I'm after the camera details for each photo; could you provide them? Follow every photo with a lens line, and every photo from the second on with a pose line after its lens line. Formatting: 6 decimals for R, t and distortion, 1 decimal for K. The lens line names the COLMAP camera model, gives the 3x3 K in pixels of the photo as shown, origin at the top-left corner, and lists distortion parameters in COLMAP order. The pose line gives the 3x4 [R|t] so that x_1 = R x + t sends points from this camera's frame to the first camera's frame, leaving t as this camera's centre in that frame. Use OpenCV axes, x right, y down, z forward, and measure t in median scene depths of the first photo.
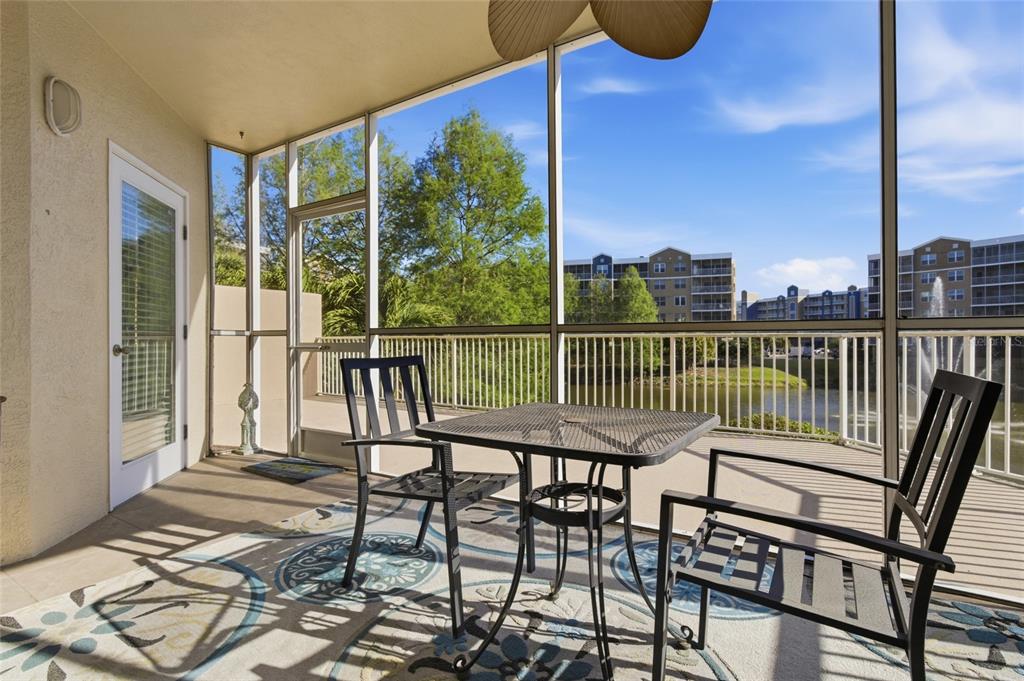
lens RADIAL K [[493.7, 0, 512.1], [0, 493.7, 346.3], [0, 0, 1]] dist [0.001444, 0.000342]
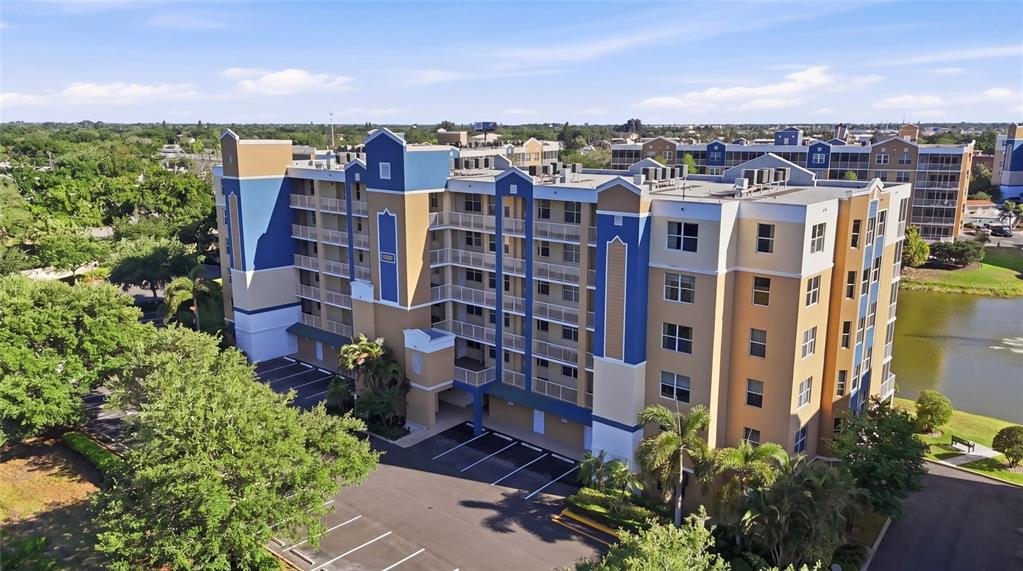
lens RADIAL K [[750.8, 0, 511.5], [0, 750.8, 285.5], [0, 0, 1]] dist [0.040102, -0.003199]
pose [[0.986140, 0.040522, -0.160890, -0.169302], [-0.008333, 0.980588, 0.195903, -0.201782], [0.165705, -0.191847, 0.967335, -0.608548]]
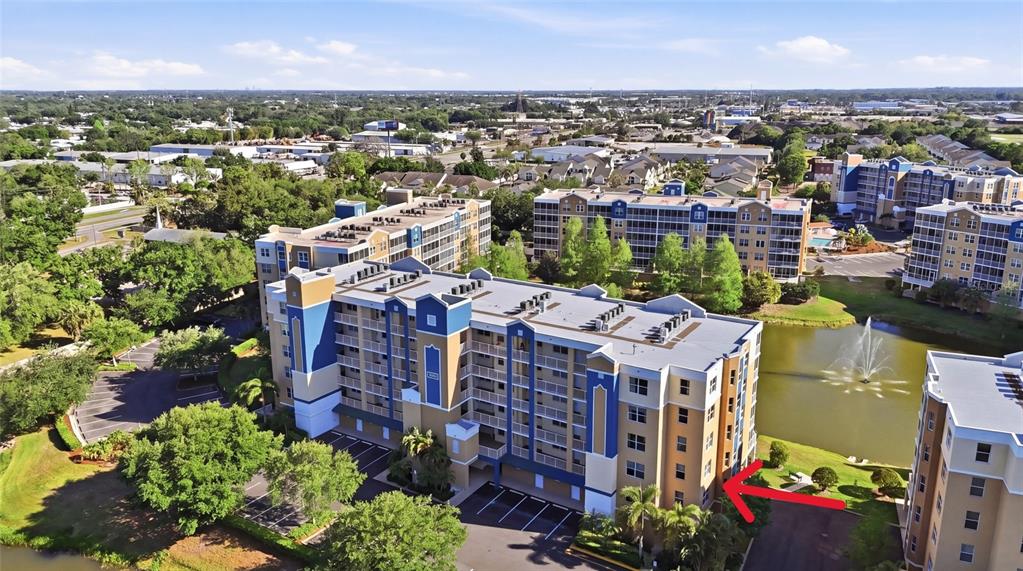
lens RADIAL K [[744.4, 0, 511.5], [0, 744.4, 285.5], [0, 0, 1]] dist [0.091277, -0.104620]
pose [[0.999889, 0.009285, -0.011671, -0.269265], [-0.006264, 0.971644, 0.236366, -0.435089], [0.013534, -0.236266, 0.971594, -0.890391]]
